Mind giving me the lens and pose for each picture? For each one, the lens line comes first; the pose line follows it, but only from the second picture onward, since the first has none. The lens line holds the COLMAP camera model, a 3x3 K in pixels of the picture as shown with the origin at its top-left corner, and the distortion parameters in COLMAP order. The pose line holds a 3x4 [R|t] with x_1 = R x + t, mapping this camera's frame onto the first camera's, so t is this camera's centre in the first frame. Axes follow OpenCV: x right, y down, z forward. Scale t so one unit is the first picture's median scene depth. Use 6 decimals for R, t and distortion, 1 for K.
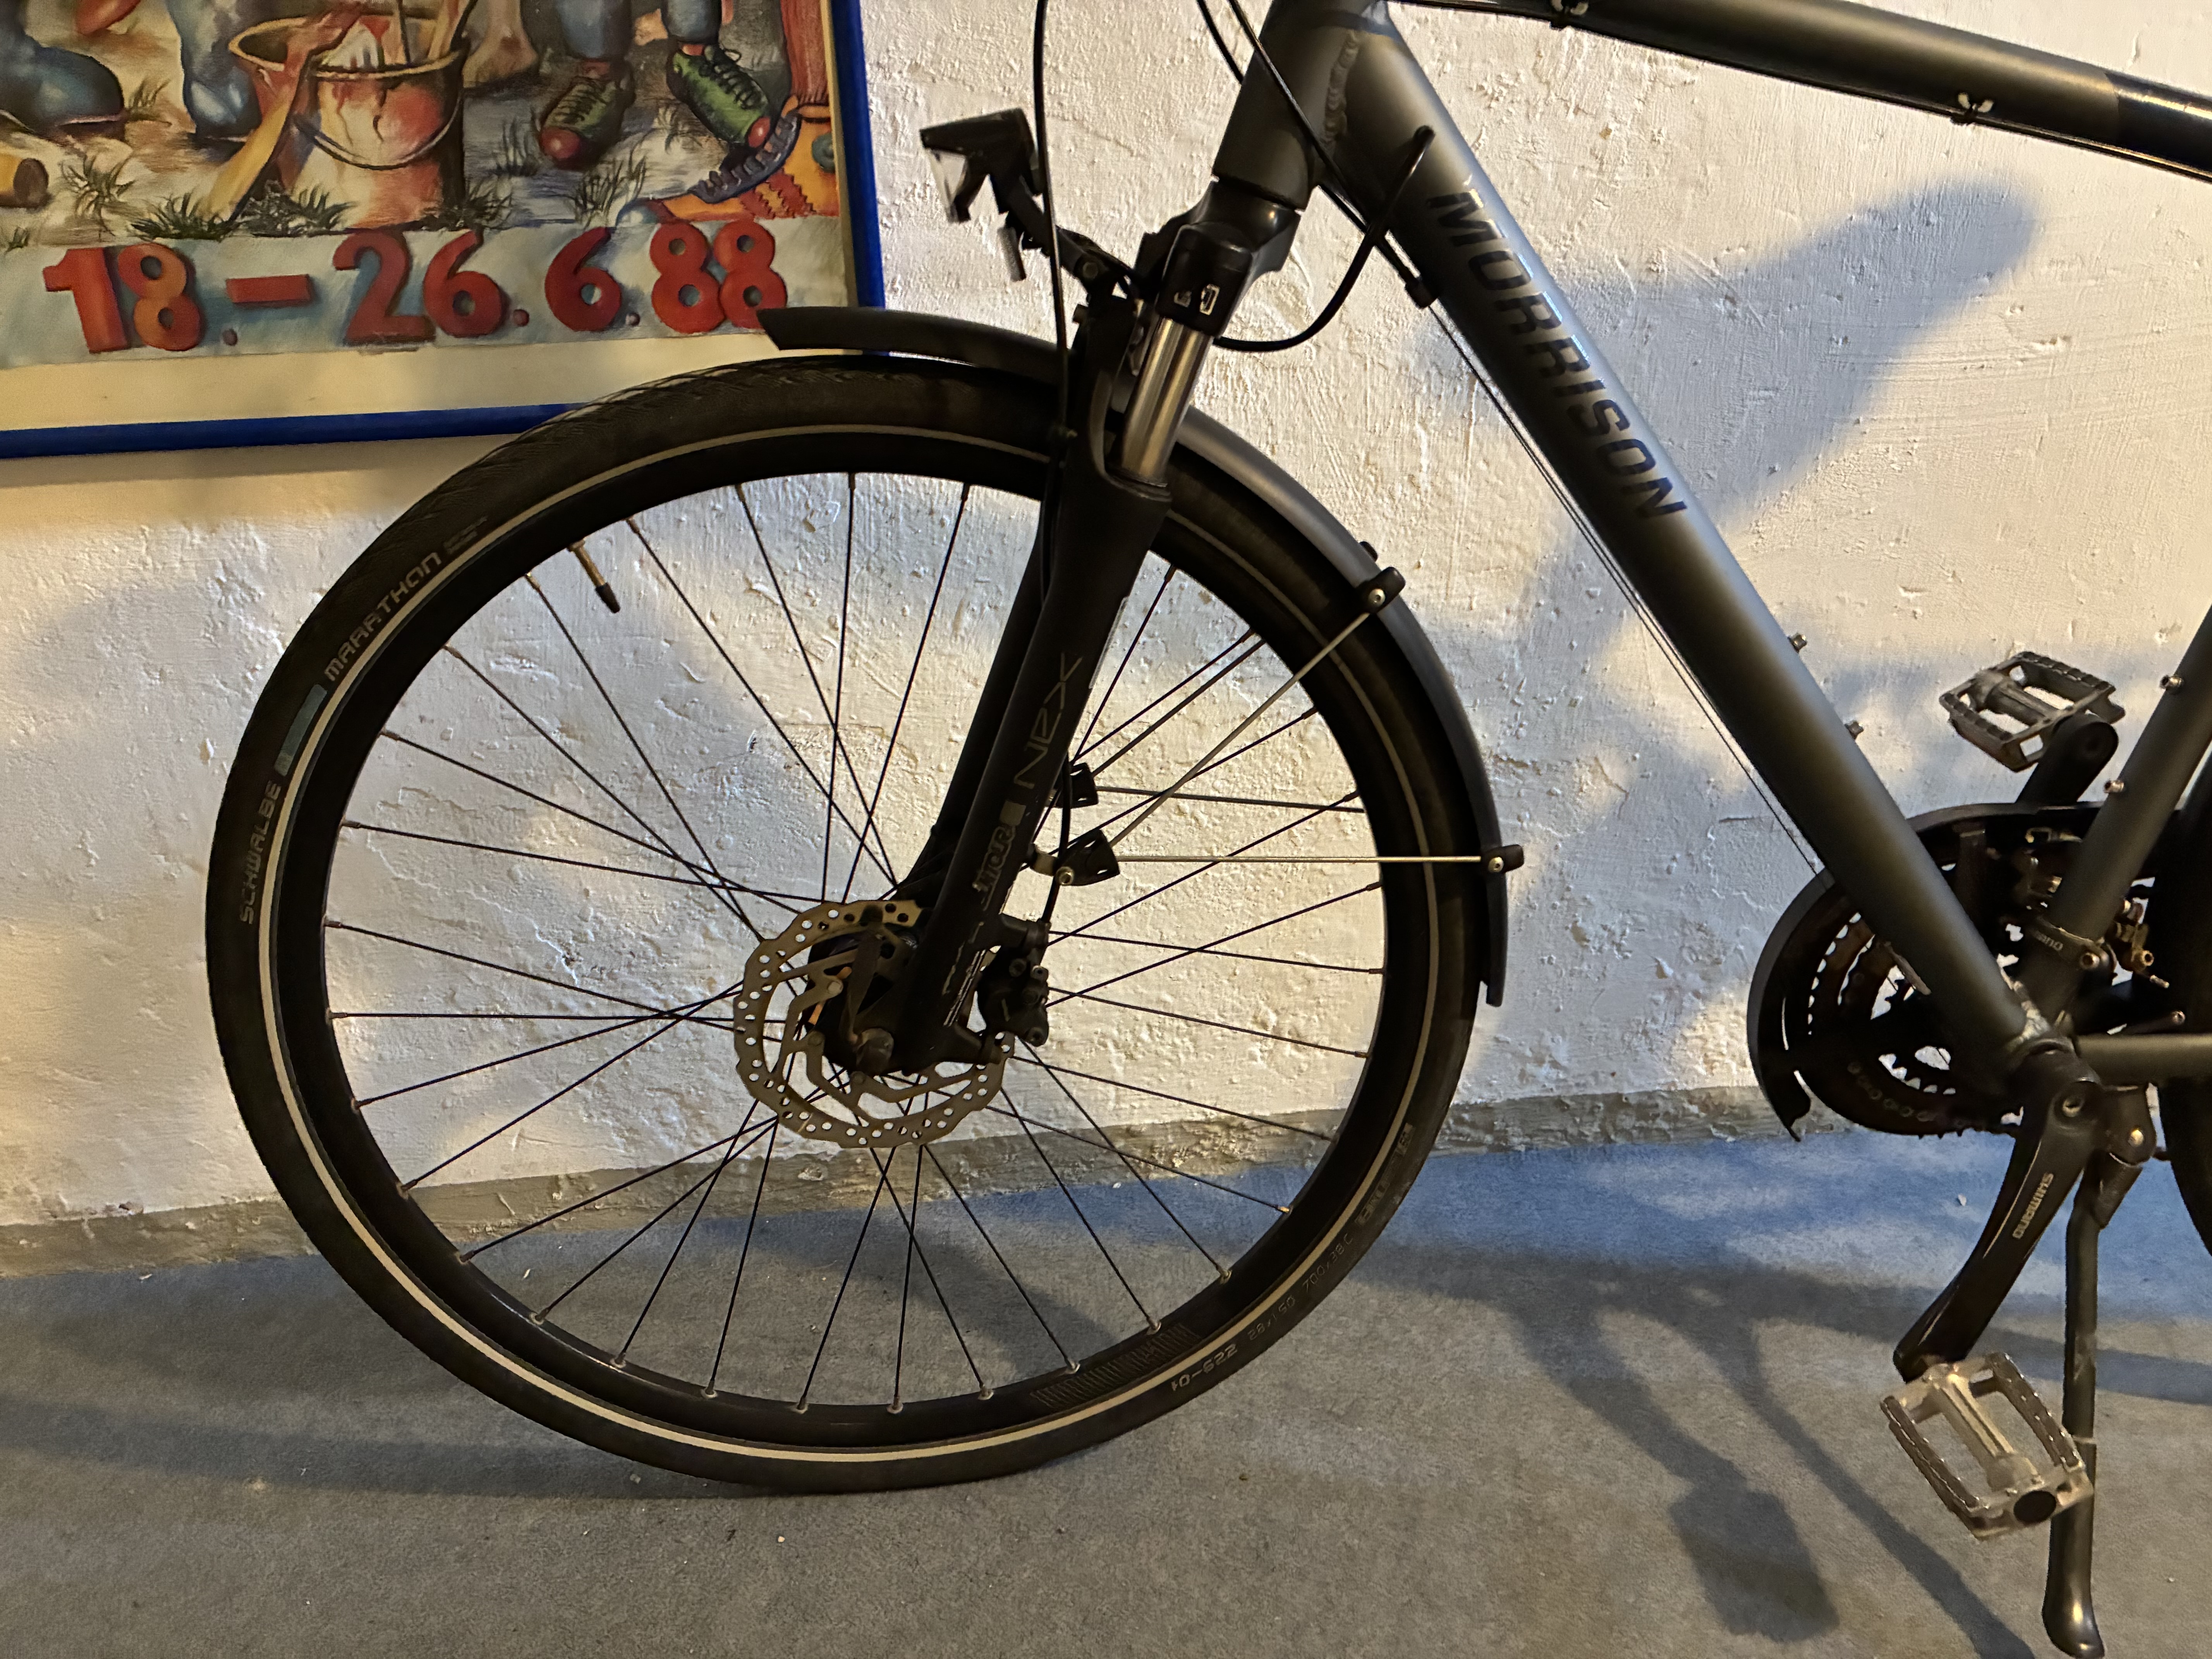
lens RADIAL K [[1685.0, 0, 1134.5], [0, 1685.0, 798.0], [0, 0, 1]] dist [0.049327, -0.064782]
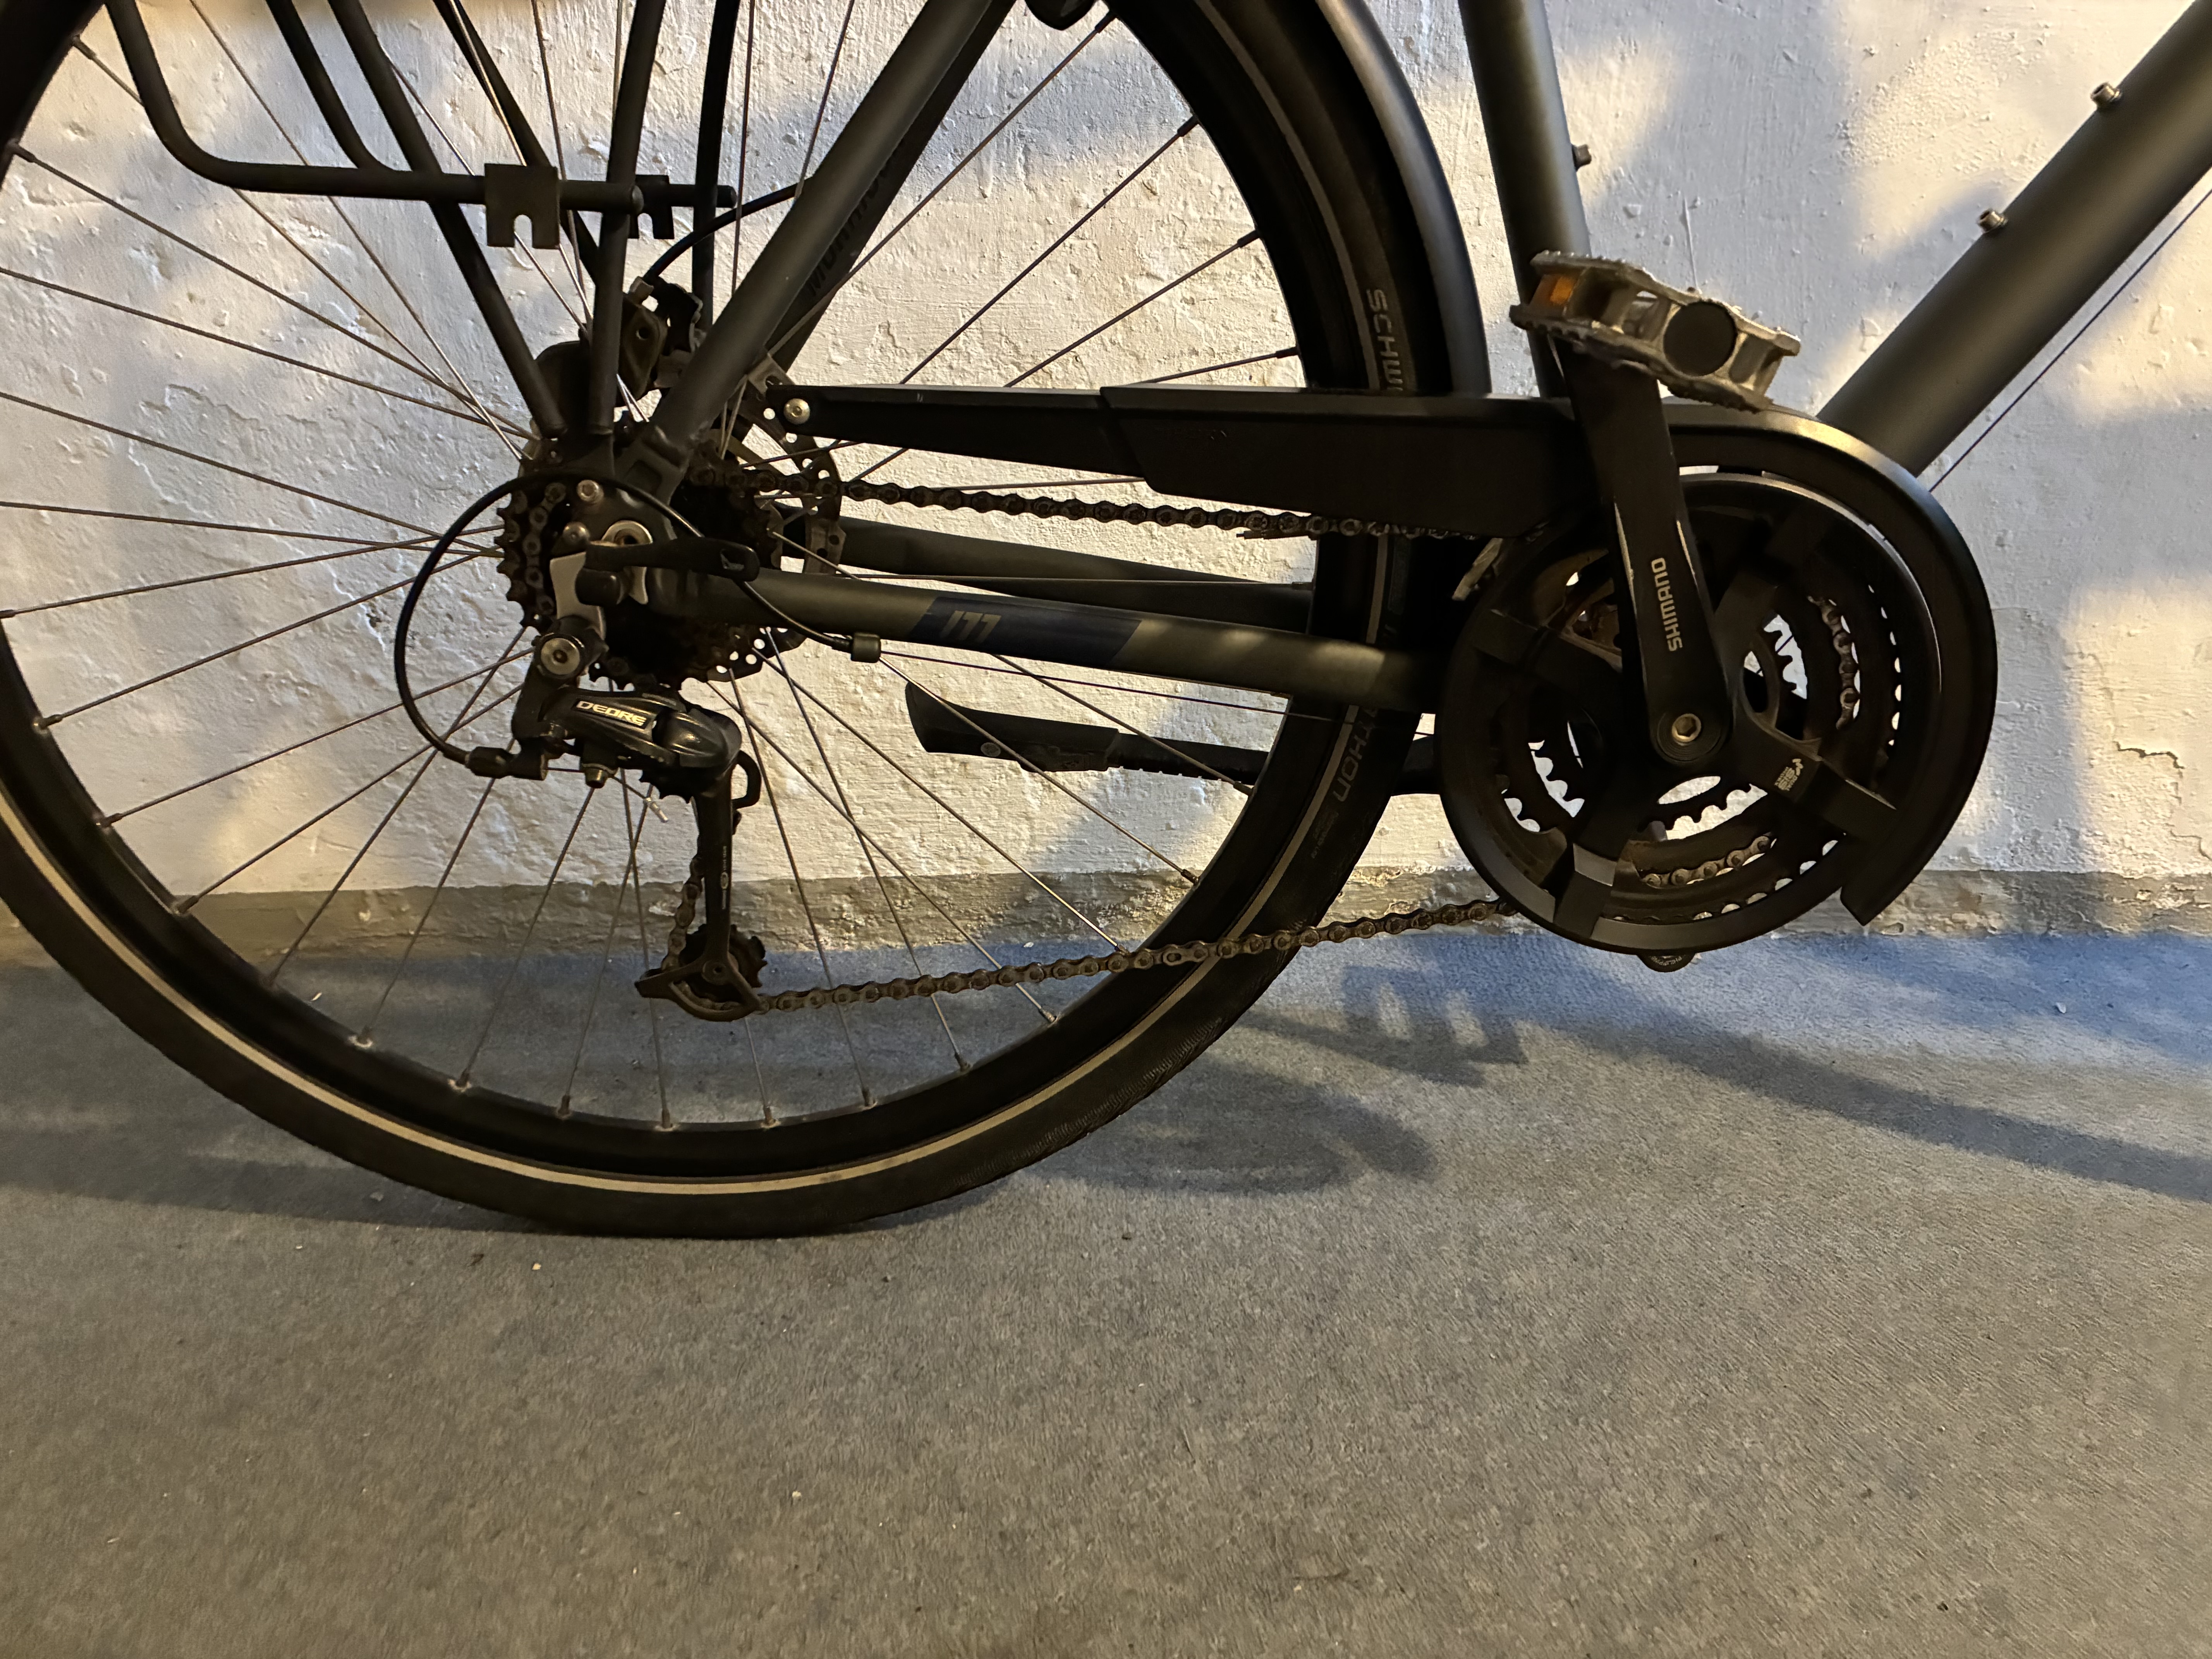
lens RADIAL K [[1685.0, 0, 1115.4], [0, 1685.0, 810.4], [0, 0, 1]] dist [0.049327, -0.064782]
pose [[0.997976, 0.044022, -0.045897, 0.085010], [-0.043724, 0.999016, 0.007486, 0.191862], [0.046182, -0.005464, 0.998918, 0.204572]]
